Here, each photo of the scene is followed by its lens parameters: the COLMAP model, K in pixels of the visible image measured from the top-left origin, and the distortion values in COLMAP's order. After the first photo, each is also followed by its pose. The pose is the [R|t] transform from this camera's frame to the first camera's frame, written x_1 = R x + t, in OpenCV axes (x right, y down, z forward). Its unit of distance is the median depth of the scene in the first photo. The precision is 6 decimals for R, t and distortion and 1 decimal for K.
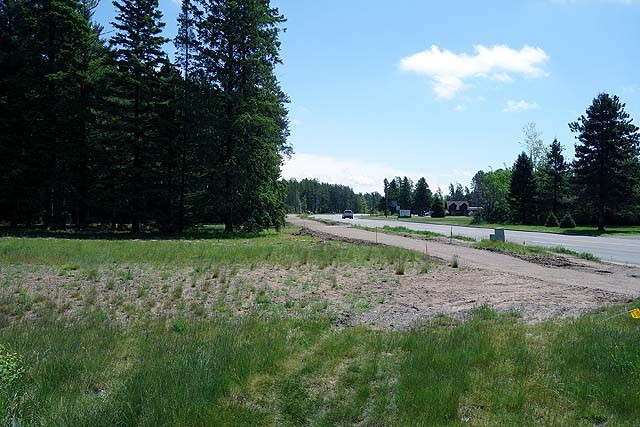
lens RADIAL K [[505.4, 0, 321.1], [0, 505.4, 215.1], [0, 0, 1]] dist [0.002131, -0.001744]
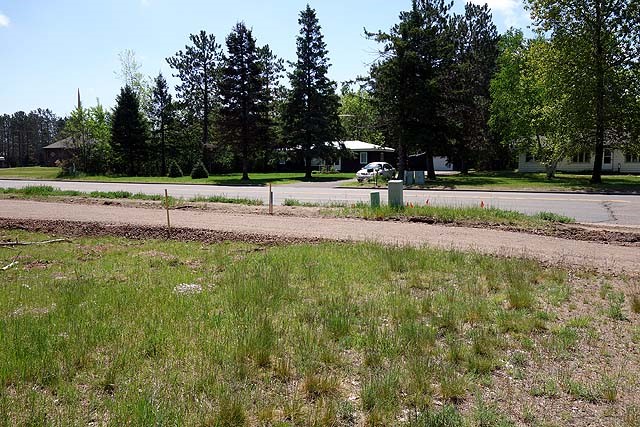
lens RADIAL K [[505.4, 0, 321.1], [0, 505.4, 215.1], [0, 0, 1]] dist [0.002131, -0.001744]
pose [[0.614059, -0.093643, 0.783686, -0.058225], [0.016532, 0.994245, 0.105848, 0.000598], [-0.789087, -0.052041, 0.612073, 0.255329]]
